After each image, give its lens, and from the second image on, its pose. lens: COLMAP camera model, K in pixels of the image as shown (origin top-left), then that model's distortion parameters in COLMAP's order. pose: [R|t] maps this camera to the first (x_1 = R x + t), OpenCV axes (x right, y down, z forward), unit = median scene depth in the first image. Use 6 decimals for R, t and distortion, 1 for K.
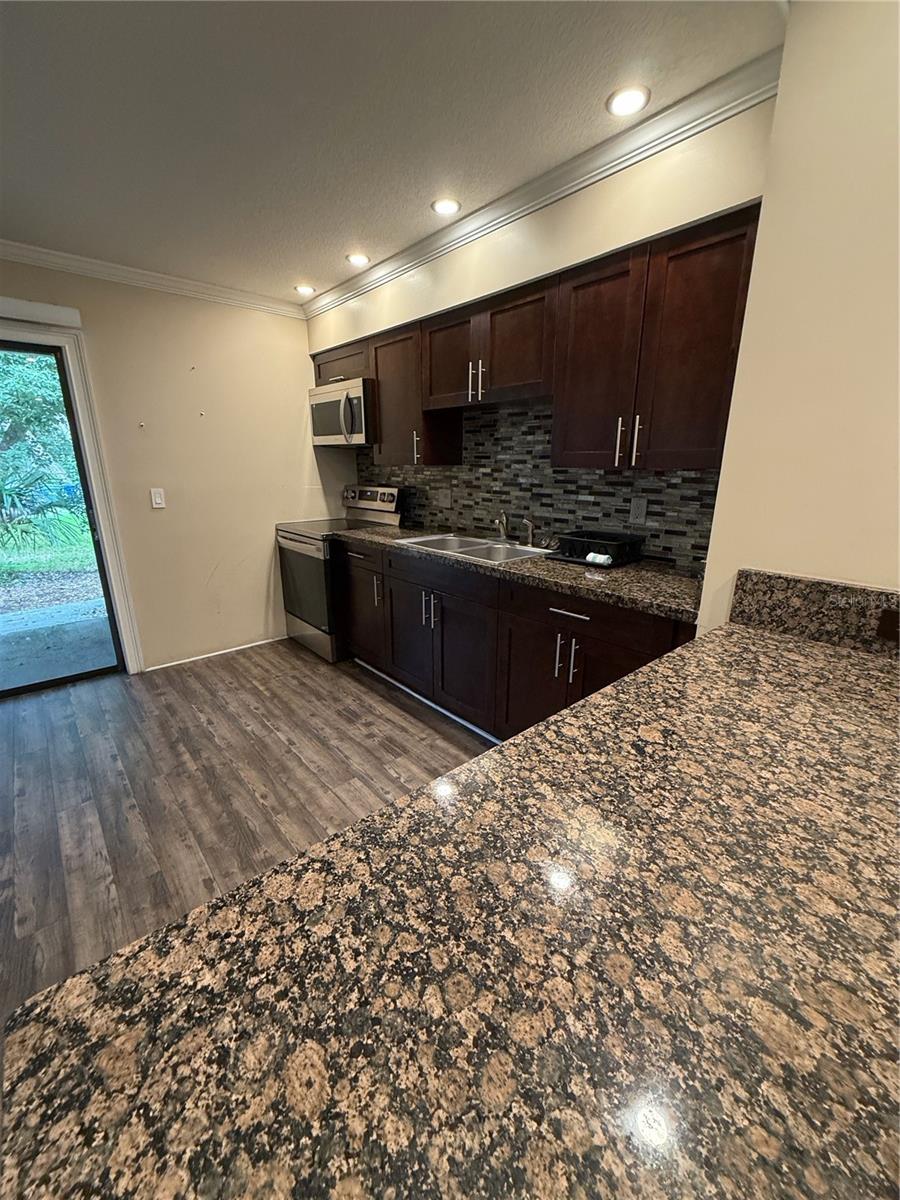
lens RADIAL K [[477.8, 0, 450.4], [0, 477.8, 597.4], [0, 0, 1]] dist [0.000185, 0.000015]
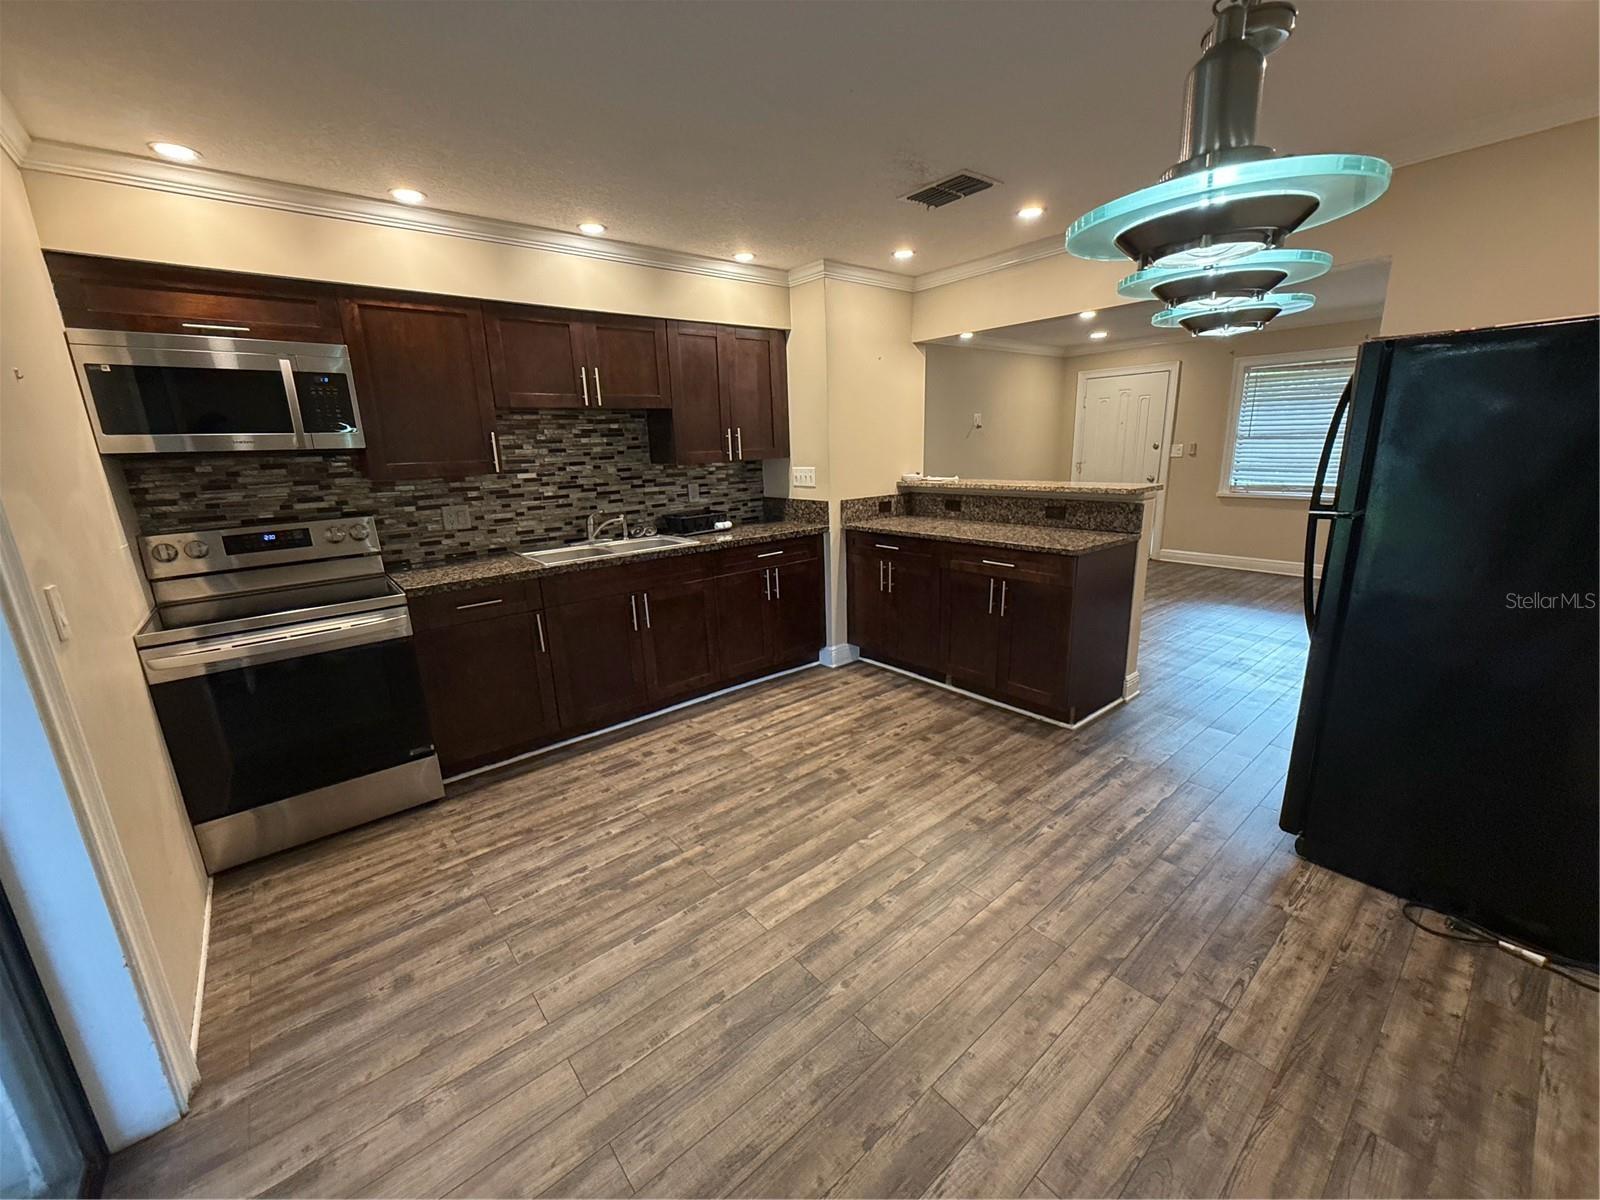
lens RADIAL K [[637.1, 0, 805.9], [0, 637.1, 601.3], [0, 0, 1]] dist [0.000185, 0.000015]
pose [[0.022116, -0.247974, 0.968514, -1.272514], [0.303776, 0.924615, 0.229798, -0.187713], [-0.952487, 0.289129, 0.095777, 0.526121]]
